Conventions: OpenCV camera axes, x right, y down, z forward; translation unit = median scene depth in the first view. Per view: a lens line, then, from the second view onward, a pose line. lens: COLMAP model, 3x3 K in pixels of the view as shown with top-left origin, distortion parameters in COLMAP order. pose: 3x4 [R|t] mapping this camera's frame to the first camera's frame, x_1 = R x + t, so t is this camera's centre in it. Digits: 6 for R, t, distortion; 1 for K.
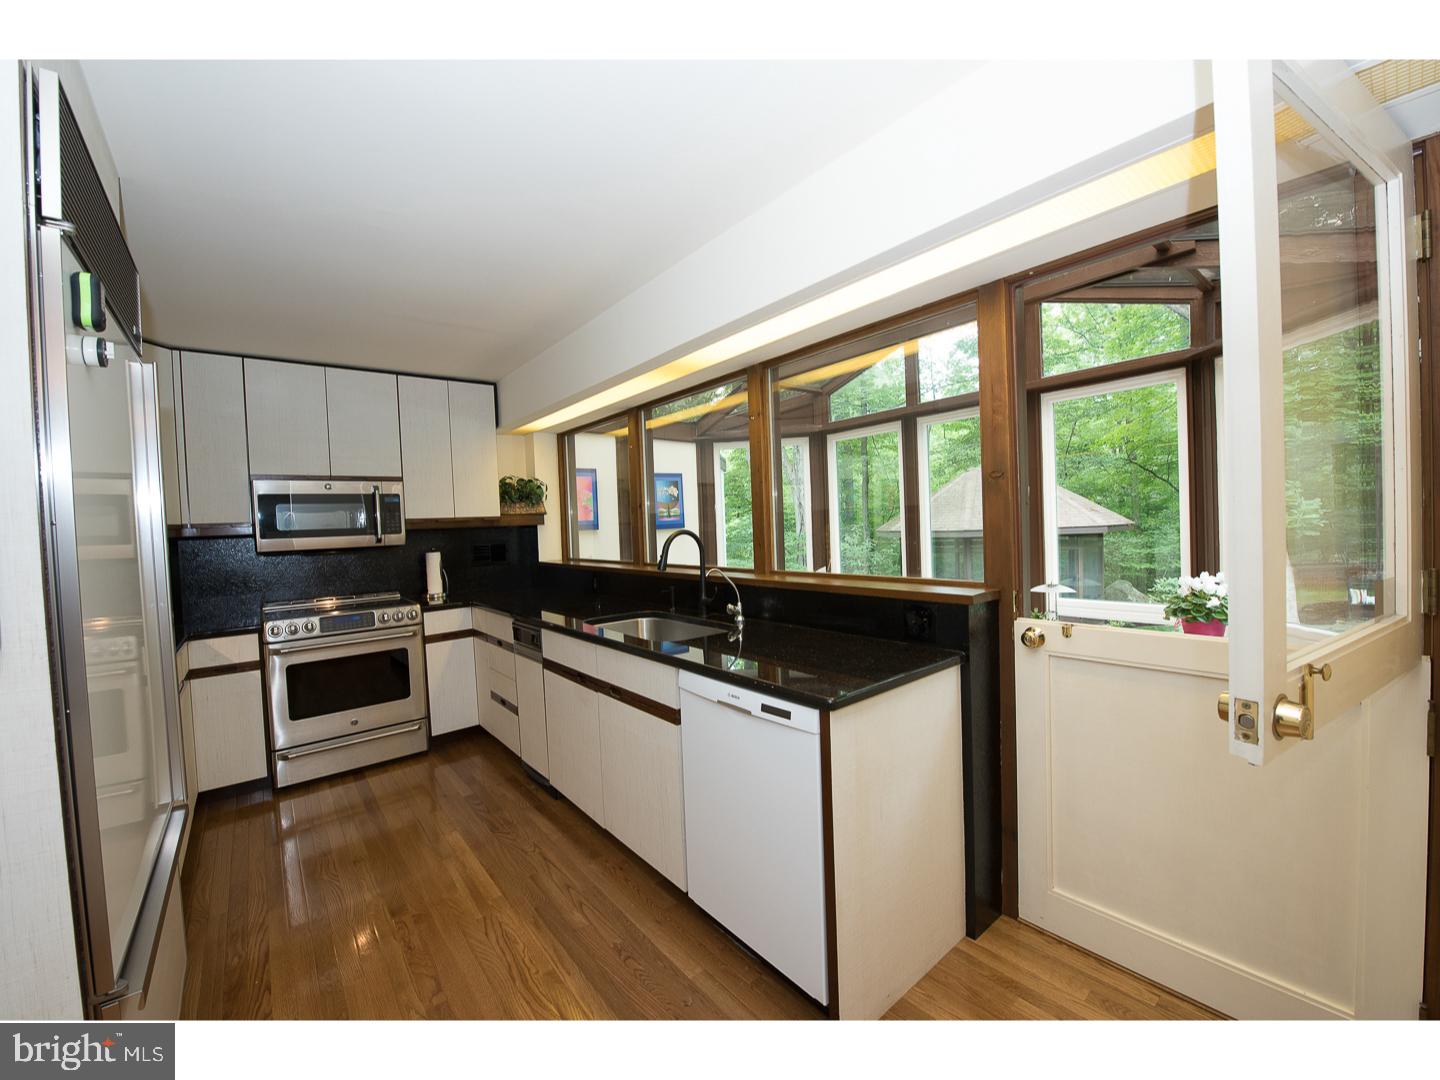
lens RADIAL K [[572.2, 0, 720.0], [0, 572.2, 540.0], [0, 0, 1]] dist [-0.001101, -0.009171]
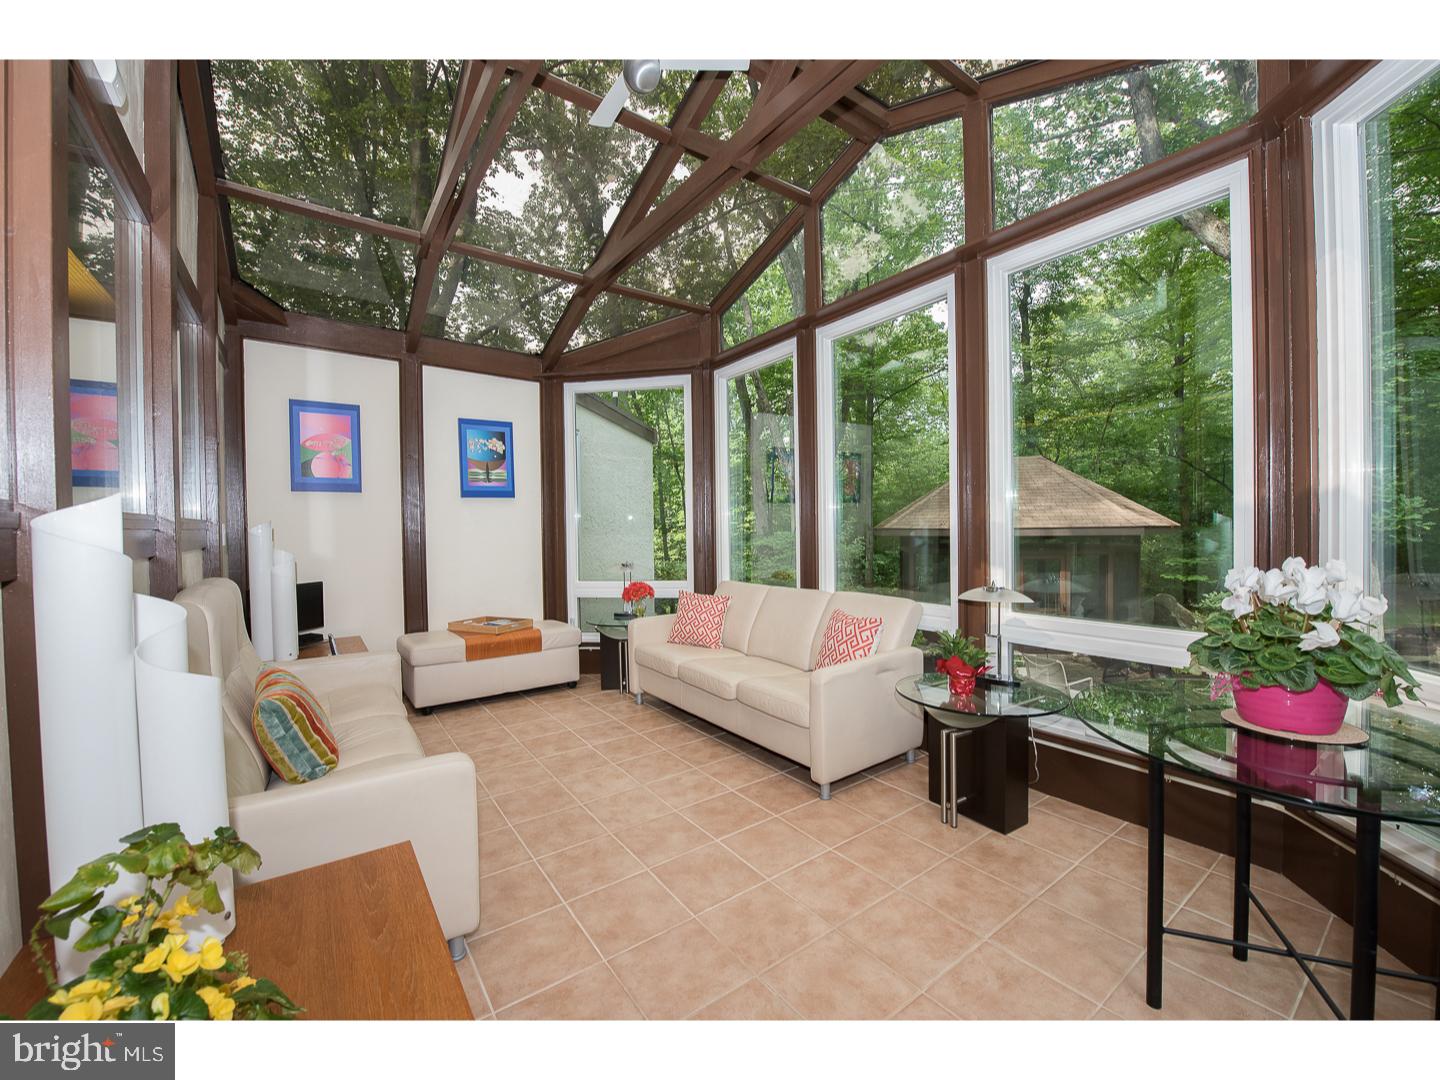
lens RADIAL K [[572.2, 0, 720.0], [0, 572.2, 540.0], [0, 0, 1]] dist [-0.001101, -0.009171]
pose [[0.997926, 0.026060, -0.058853, 0.243631], [-0.026387, 0.999640, -0.004792, 0.029074], [0.058707, 0.006335, 0.998255, 0.298667]]
